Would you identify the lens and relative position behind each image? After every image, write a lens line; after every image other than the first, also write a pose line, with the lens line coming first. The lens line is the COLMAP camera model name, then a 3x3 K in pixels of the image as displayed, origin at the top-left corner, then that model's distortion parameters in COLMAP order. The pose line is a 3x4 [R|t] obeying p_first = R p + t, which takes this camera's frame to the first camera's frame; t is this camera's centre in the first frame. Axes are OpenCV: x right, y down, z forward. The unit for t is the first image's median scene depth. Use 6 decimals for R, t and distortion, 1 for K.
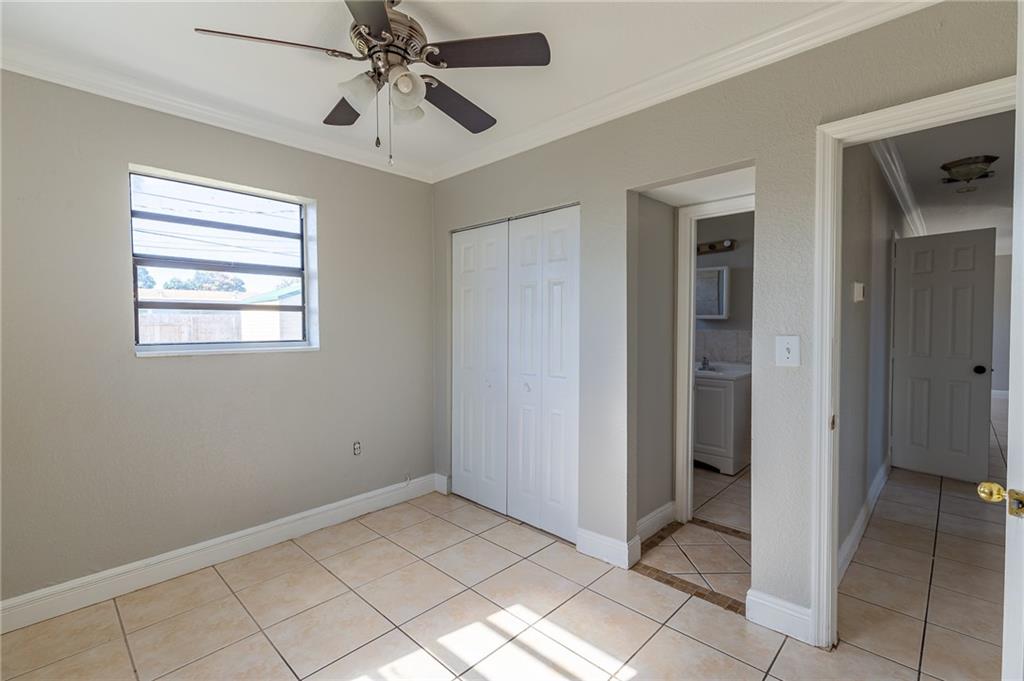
lens RADIAL K [[462.2, 0, 512.0], [0, 462.2, 340.5], [0, 0, 1]] dist [-0.002784, -0.000078]
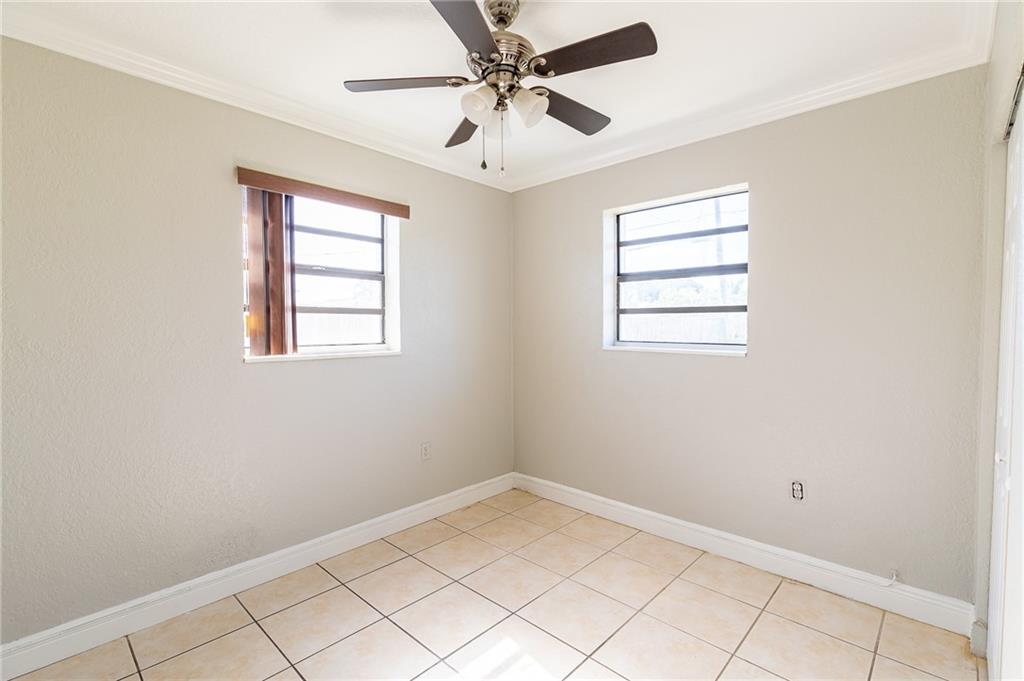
lens RADIAL K [[462.2, 0, 512.0], [0, 462.2, 340.5], [0, 0, 1]] dist [-0.002784, -0.000078]
pose [[0.007466, 0.049412, -0.998751, 0.525864], [-0.026351, 0.998441, 0.049200, -0.050149], [0.999625, 0.025951, 0.008757, 0.666197]]
